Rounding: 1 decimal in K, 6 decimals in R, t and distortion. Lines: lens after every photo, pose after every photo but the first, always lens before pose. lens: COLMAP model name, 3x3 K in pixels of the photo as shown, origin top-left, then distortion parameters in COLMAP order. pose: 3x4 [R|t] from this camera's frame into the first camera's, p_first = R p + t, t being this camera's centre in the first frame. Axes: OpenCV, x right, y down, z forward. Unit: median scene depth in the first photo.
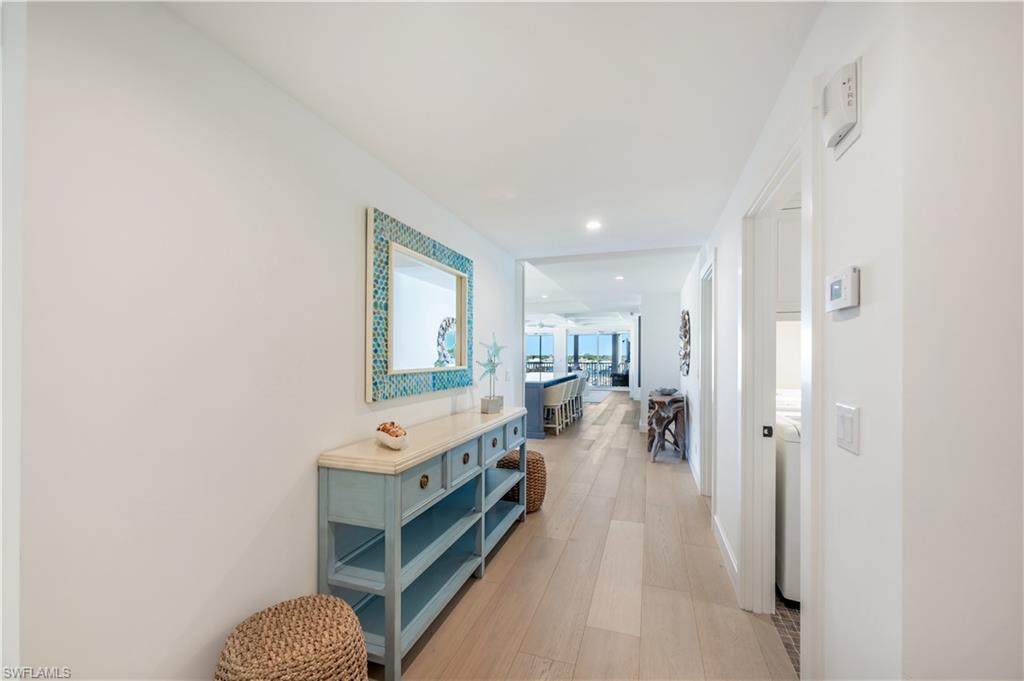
lens RADIAL K [[420.5, 0, 507.2], [0, 420.5, 349.6], [0, 0, 1]] dist [0.001158, -0.000284]
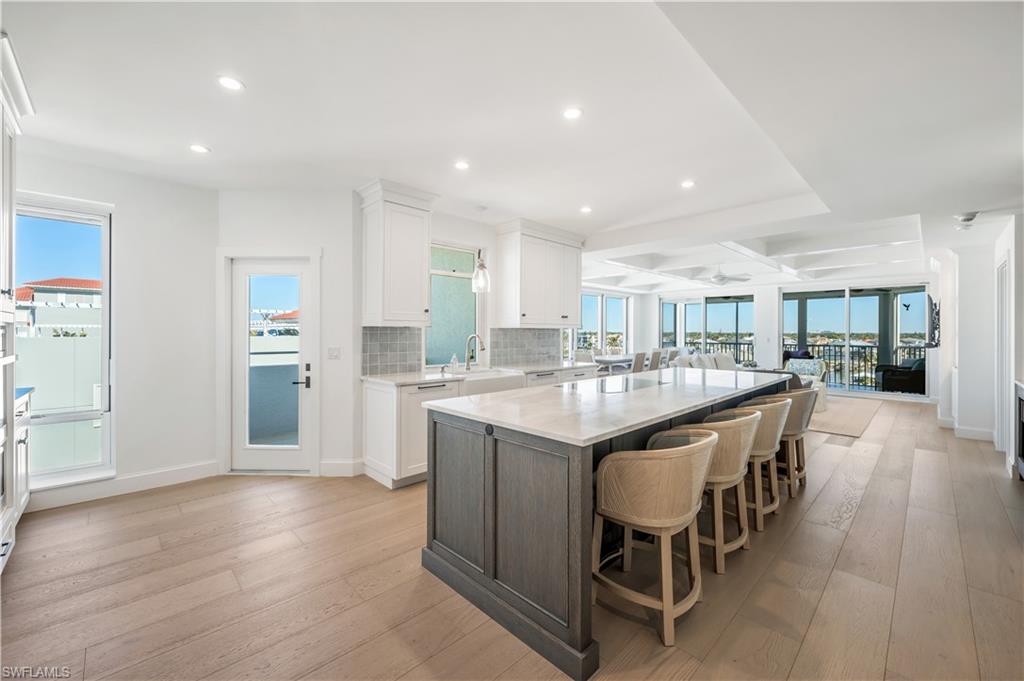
lens RADIAL K [[420.5, 0, 511.9], [0, 420.5, 332.8], [0, 0, 1]] dist [0.001158, -0.000284]
pose [[0.897471, -0.001767, -0.441070, 0.071570], [0.006861, 0.999927, 0.009955, 0.006834], [0.441021, -0.011960, 0.897417, 0.355911]]
